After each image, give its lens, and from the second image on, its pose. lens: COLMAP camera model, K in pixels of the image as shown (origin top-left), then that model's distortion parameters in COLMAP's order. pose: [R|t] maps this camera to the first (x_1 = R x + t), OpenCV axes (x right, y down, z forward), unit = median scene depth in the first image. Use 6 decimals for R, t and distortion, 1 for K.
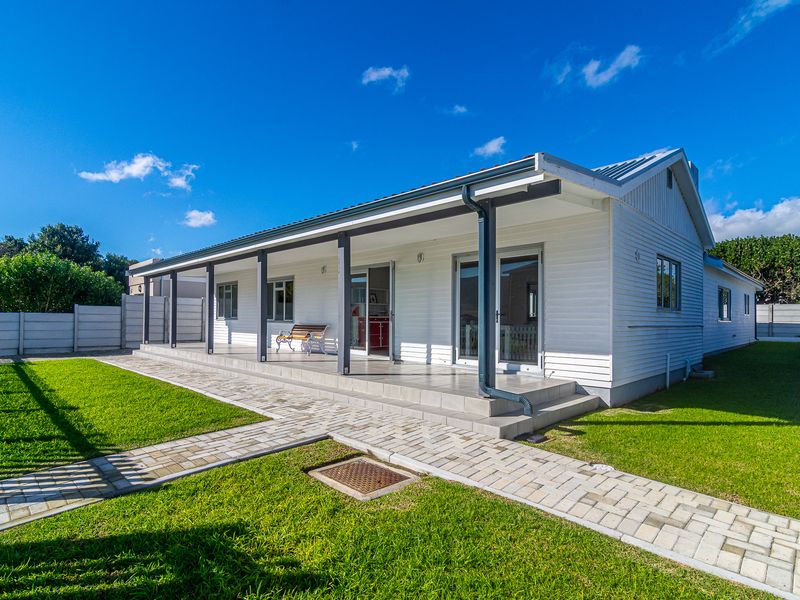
lens RADIAL K [[436.1, 0, 397.7], [0, 436.1, 308.1], [0, 0, 1]] dist [0.003457, 0.000638]
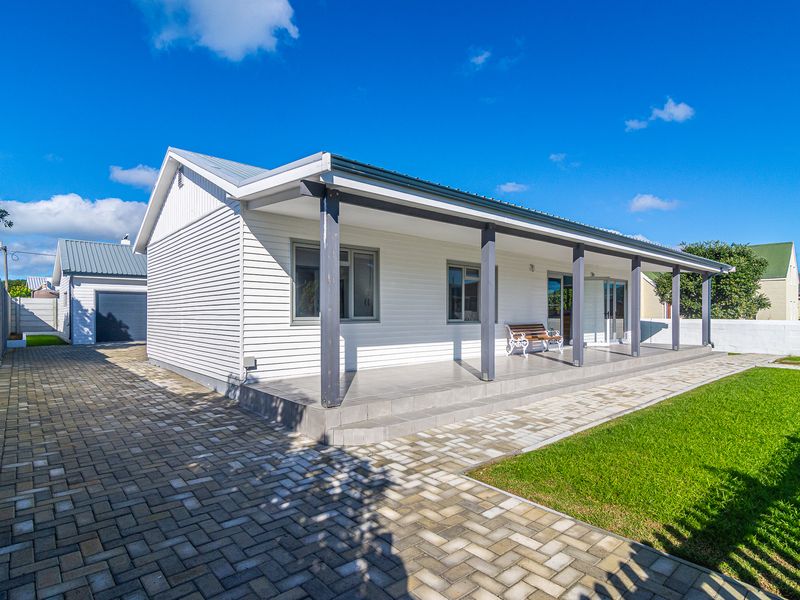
lens RADIAL K [[436.1, 0, 397.7], [0, 436.1, 308.1], [0, 0, 1]] dist [0.003457, 0.000638]
pose [[0.078996, 0.010806, 0.996816, -0.416660], [-0.022487, 0.999706, -0.009055, 0.005797], [-0.996621, -0.021700, 0.079216, 0.439094]]
